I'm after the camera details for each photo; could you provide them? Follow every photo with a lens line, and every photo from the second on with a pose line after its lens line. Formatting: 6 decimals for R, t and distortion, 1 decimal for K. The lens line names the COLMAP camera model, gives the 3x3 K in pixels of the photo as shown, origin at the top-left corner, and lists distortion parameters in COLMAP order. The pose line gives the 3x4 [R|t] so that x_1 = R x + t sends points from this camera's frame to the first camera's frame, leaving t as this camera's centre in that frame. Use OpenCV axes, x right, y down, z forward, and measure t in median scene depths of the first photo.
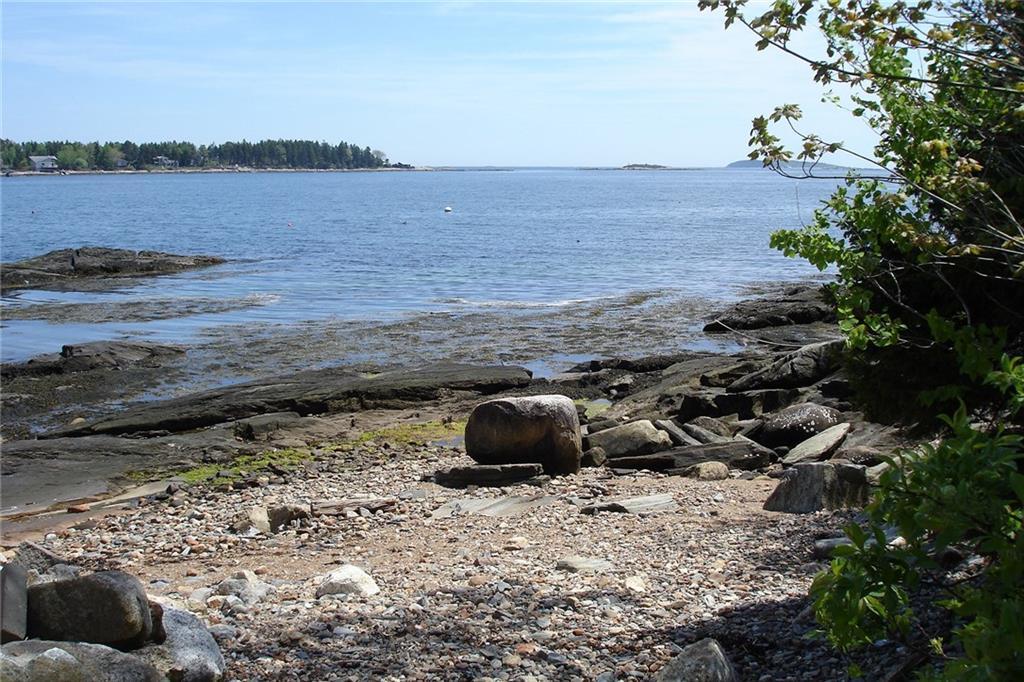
lens RADIAL K [[1157.2, 0, 513.3], [0, 1157.2, 358.9], [0, 0, 1]] dist [-0.015371, -0.216687]
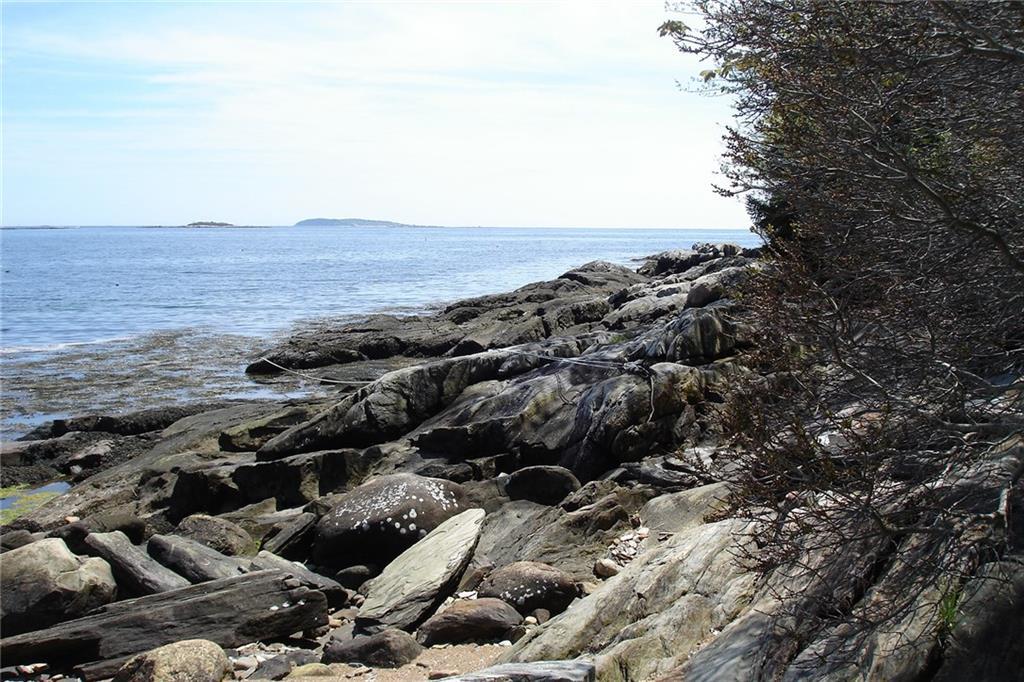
lens RADIAL K [[1157.2, 0, 513.3], [0, 1157.2, 358.9], [0, 0, 1]] dist [-0.015371, -0.216687]
pose [[0.933761, -0.037299, 0.355949, 0.103407], [0.055179, 0.997667, -0.040207, 0.009093], [-0.353619, 0.057185, 0.933640, 0.427859]]
